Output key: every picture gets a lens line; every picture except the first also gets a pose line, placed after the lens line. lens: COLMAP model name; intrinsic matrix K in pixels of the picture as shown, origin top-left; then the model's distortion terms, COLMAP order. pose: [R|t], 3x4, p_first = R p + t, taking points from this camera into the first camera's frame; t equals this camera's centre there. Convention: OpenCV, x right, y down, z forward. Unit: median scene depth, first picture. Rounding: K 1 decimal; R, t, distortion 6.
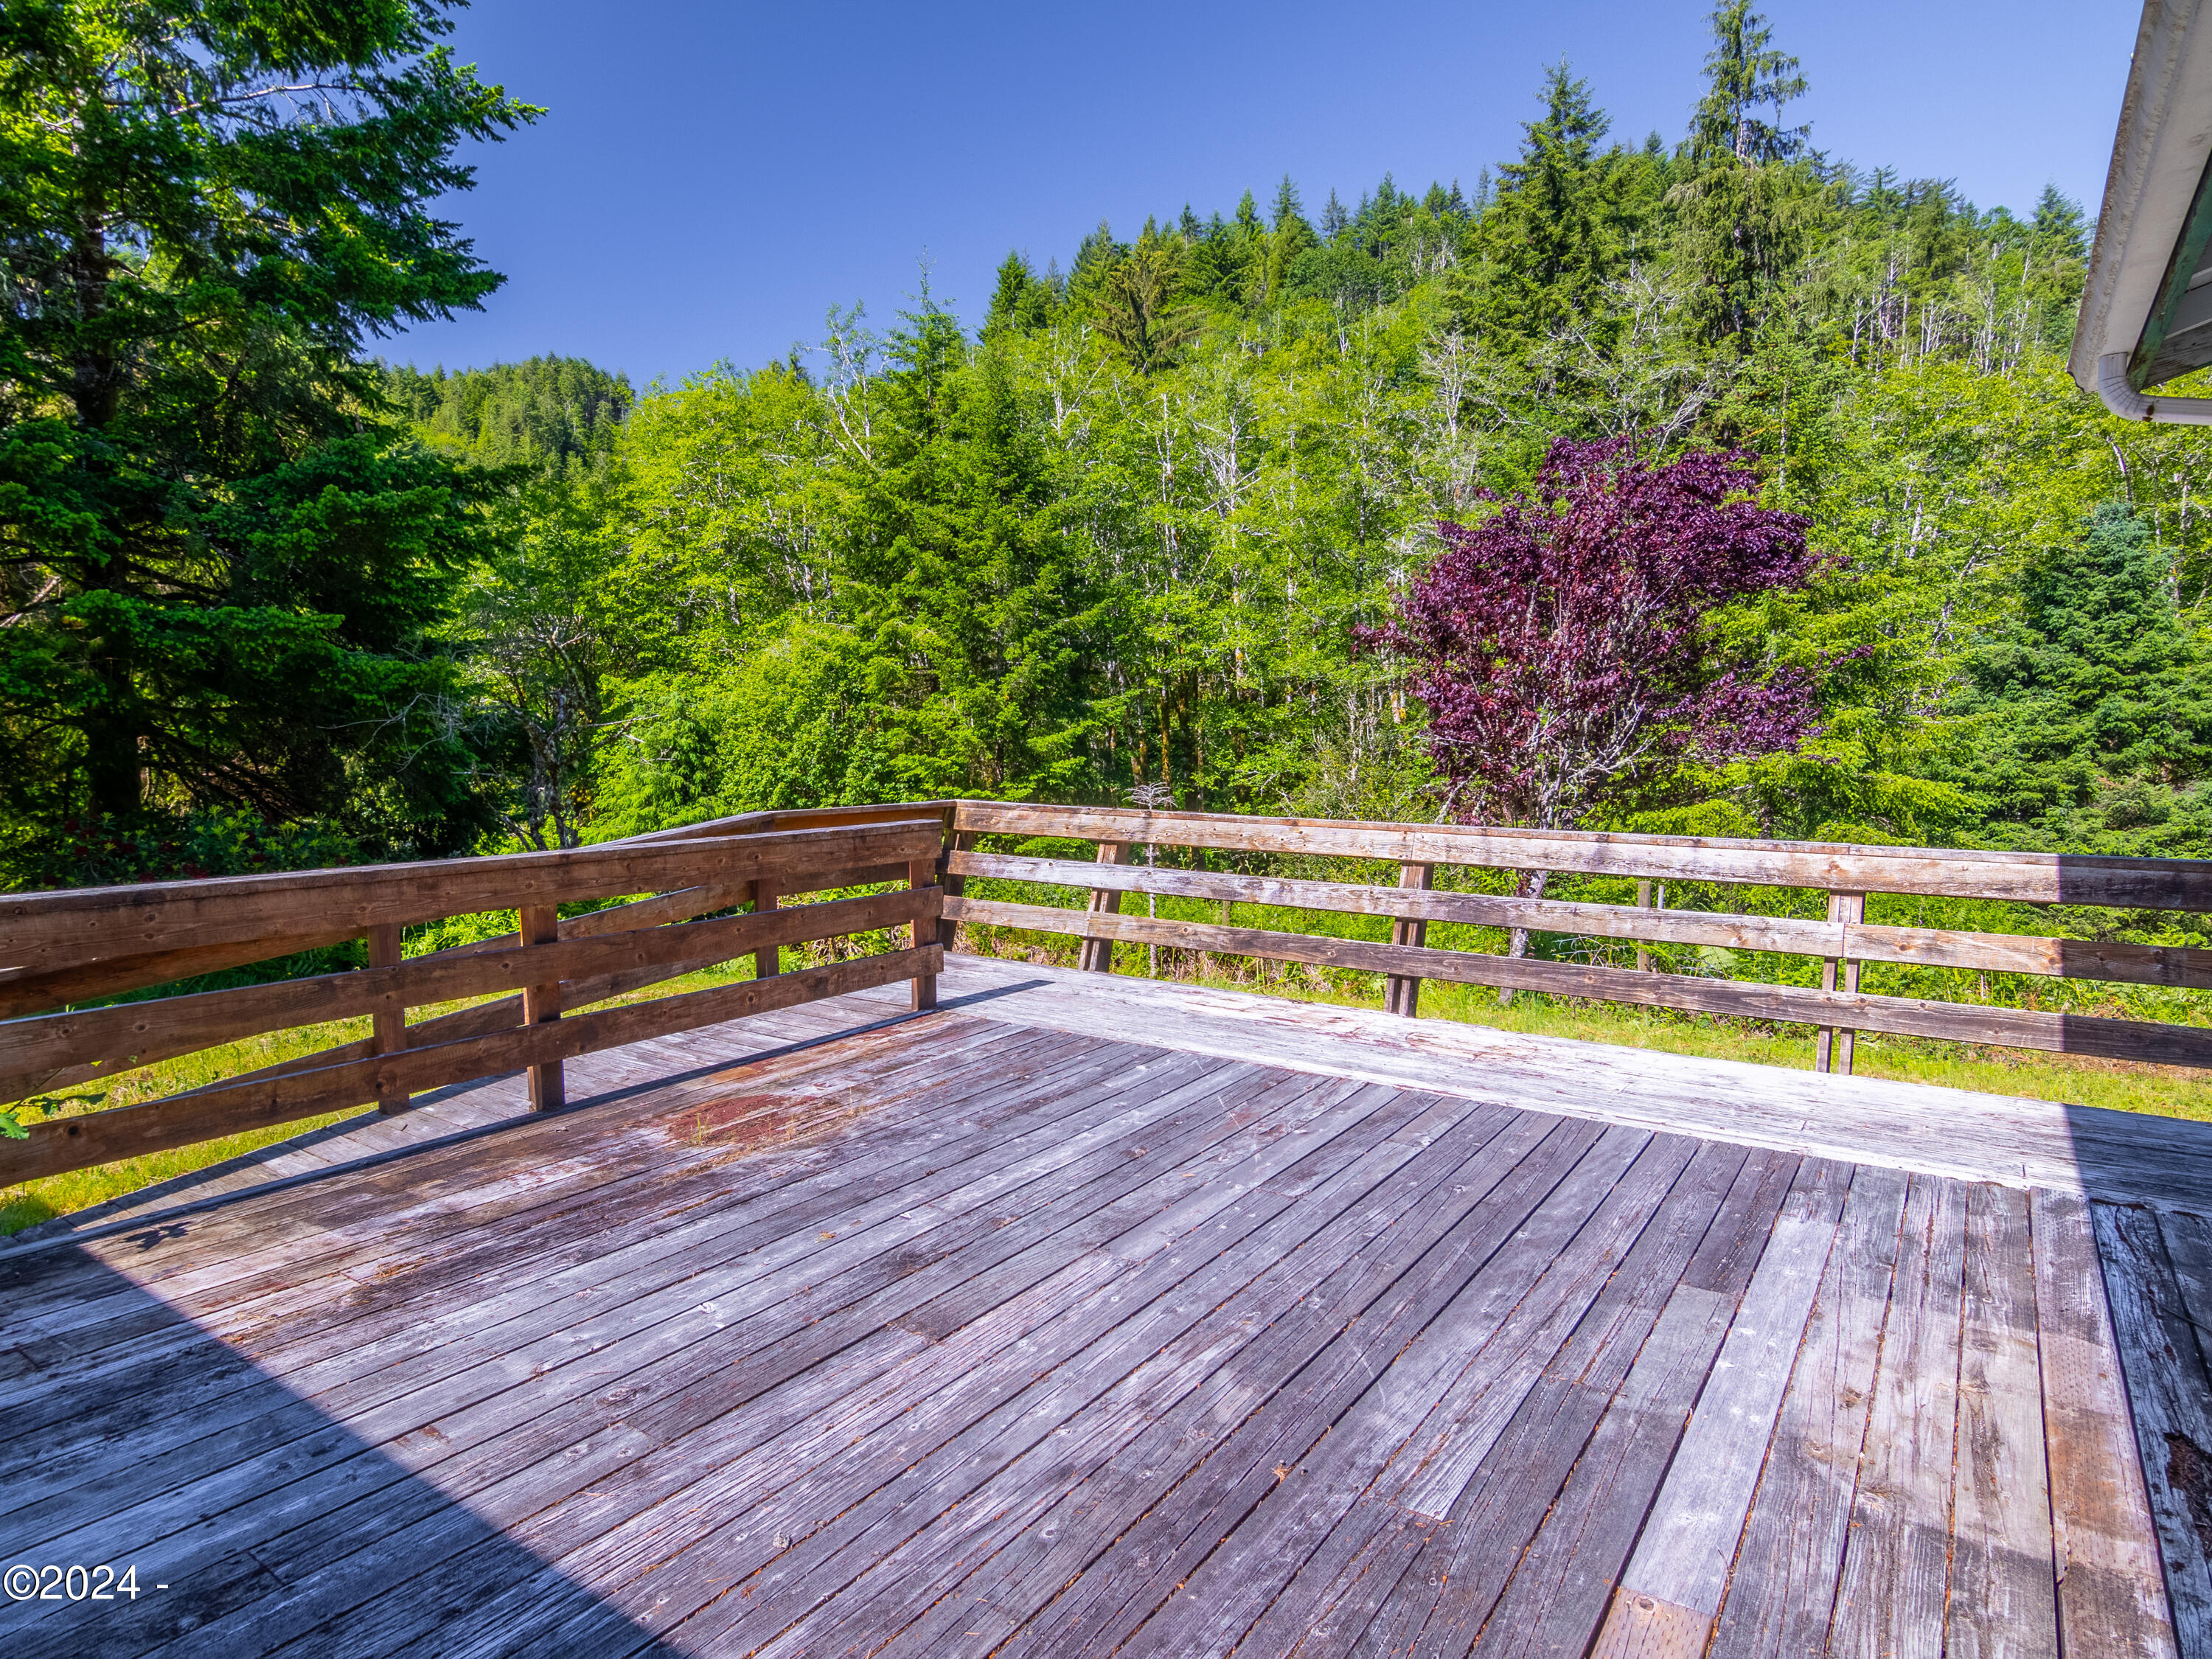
lens RADIAL K [[1283.7, 0, 1106.0], [0, 1283.7, 829.5], [0, 0, 1]] dist [-0.000134, -0.011952]
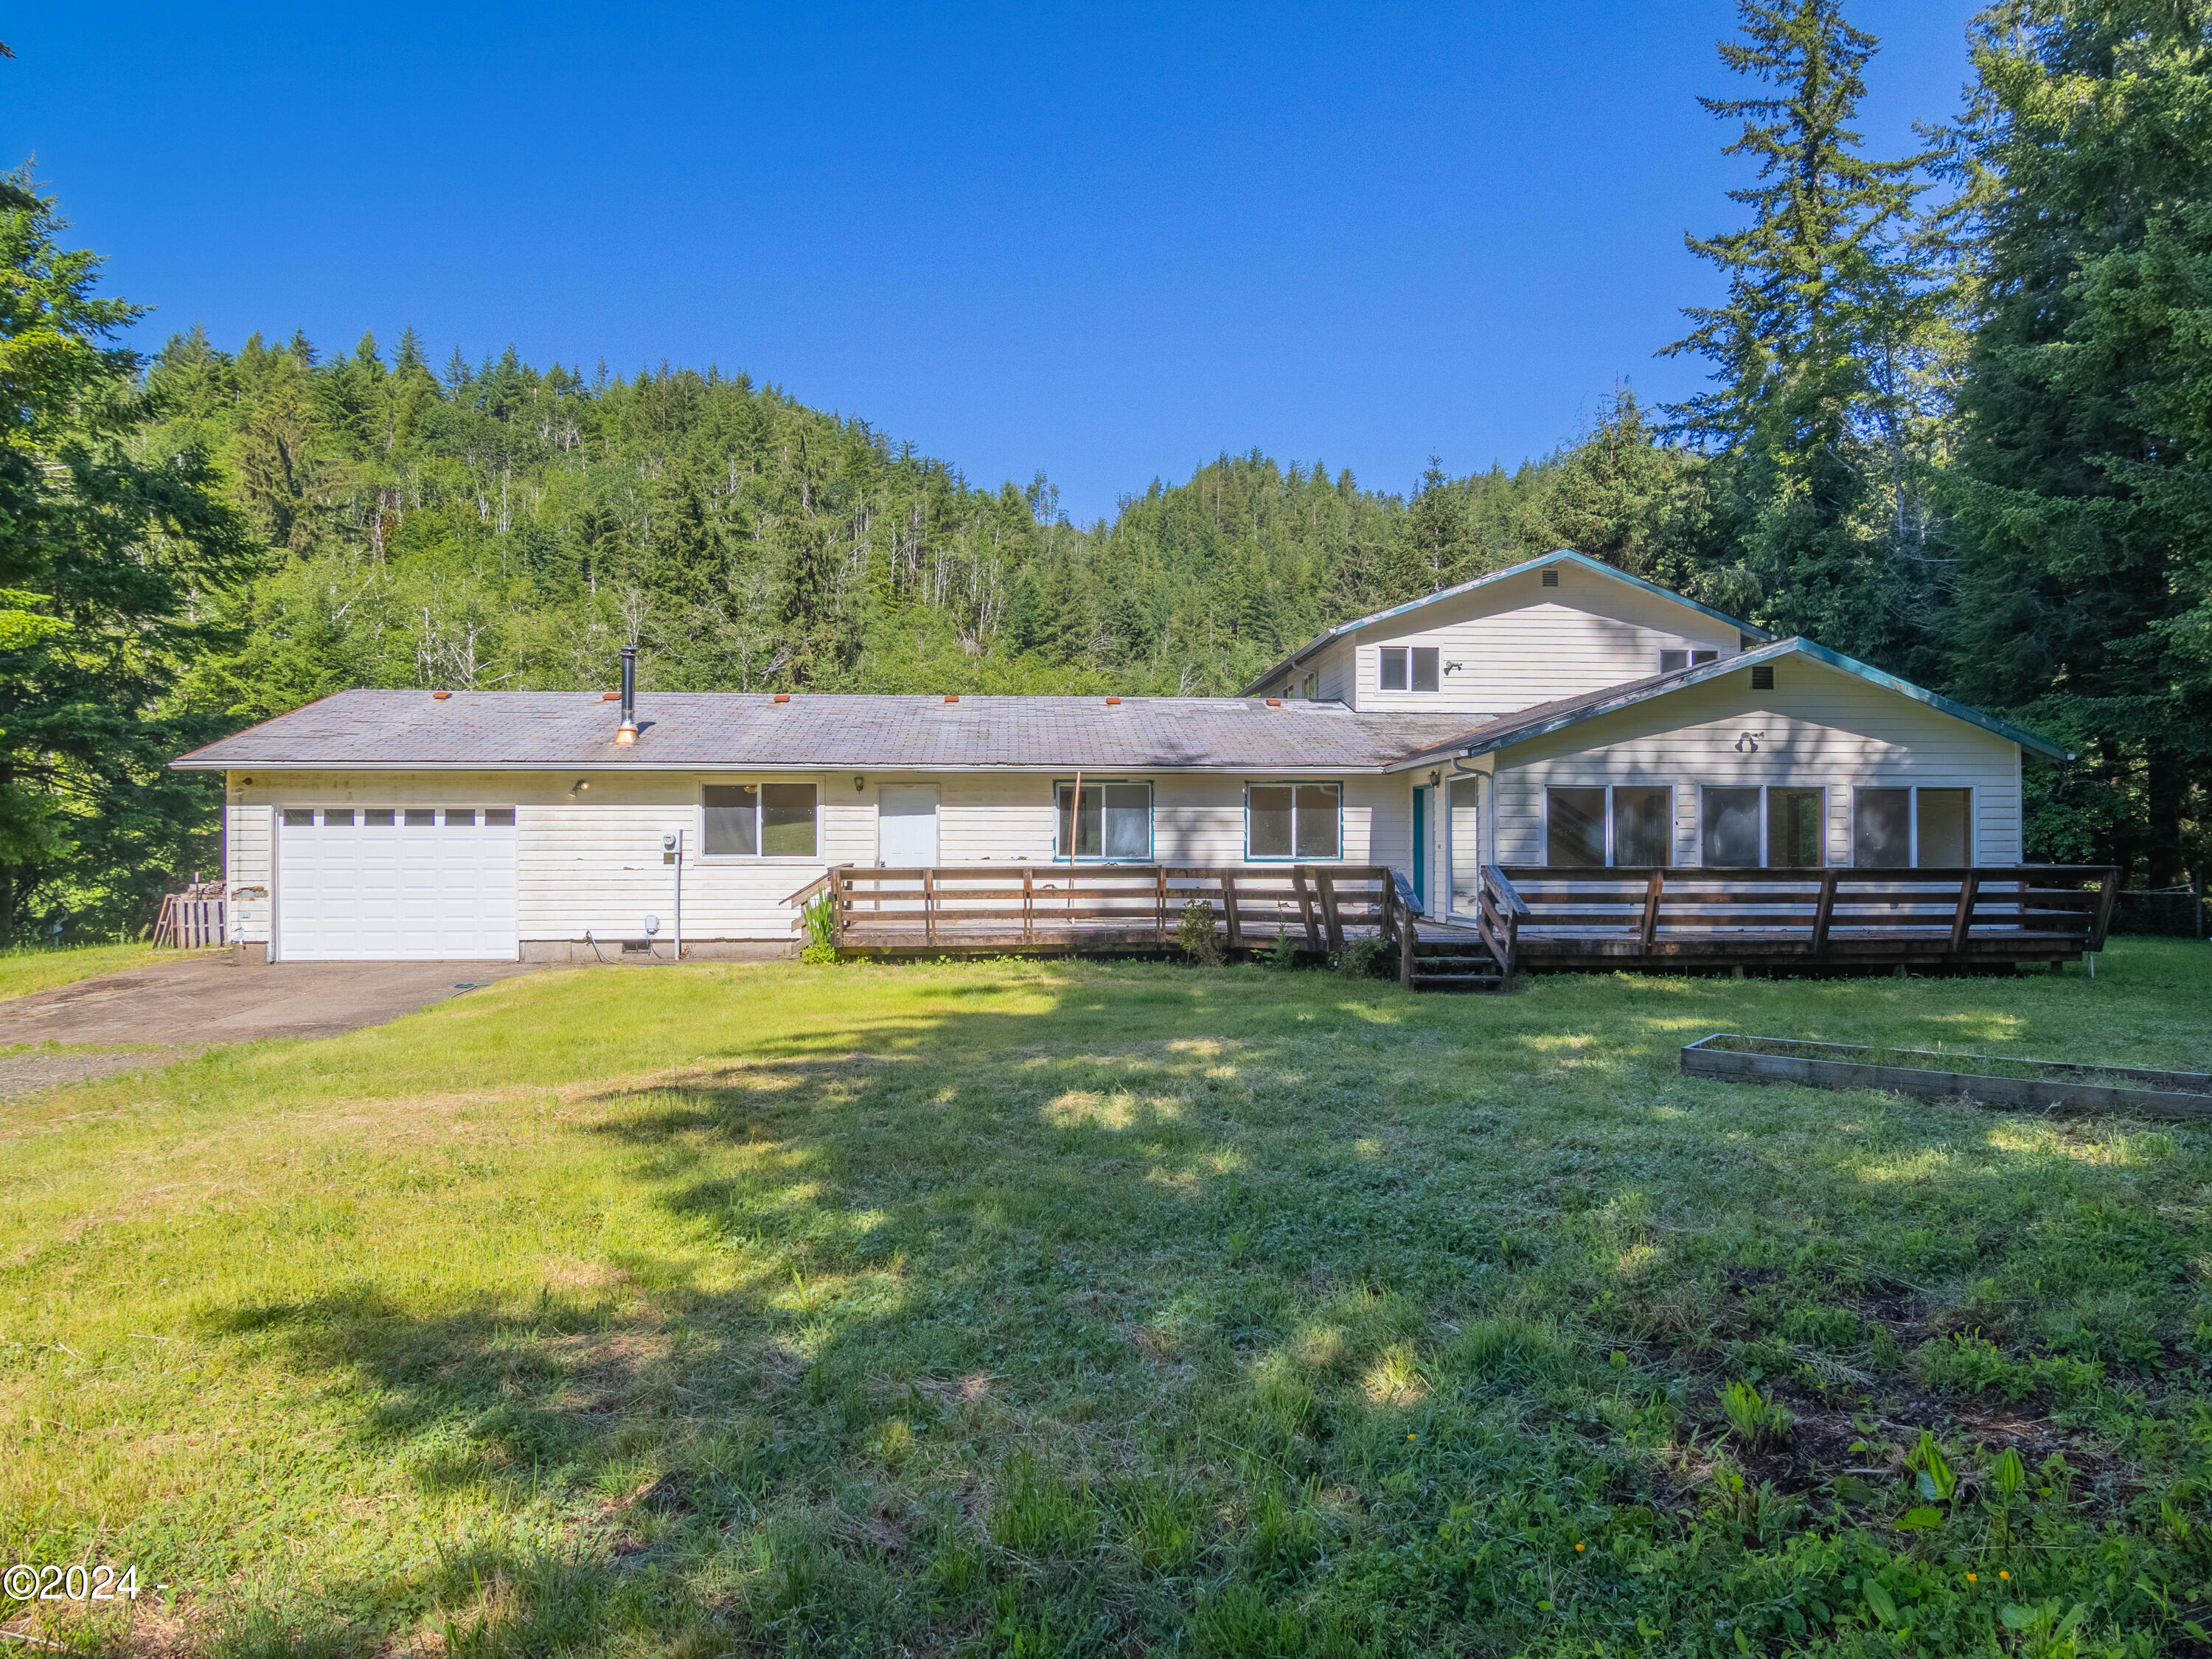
lens RADIAL K [[1283.7, 0, 1106.0], [0, 1283.7, 829.5], [0, 0, 1]] dist [-0.000134, -0.011952]
pose [[0.782920, 0.013758, 0.621970, -0.092562], [0.047025, 0.995587, -0.081215, 0.018317], [-0.620342, 0.092833, 0.778818, -0.201965]]
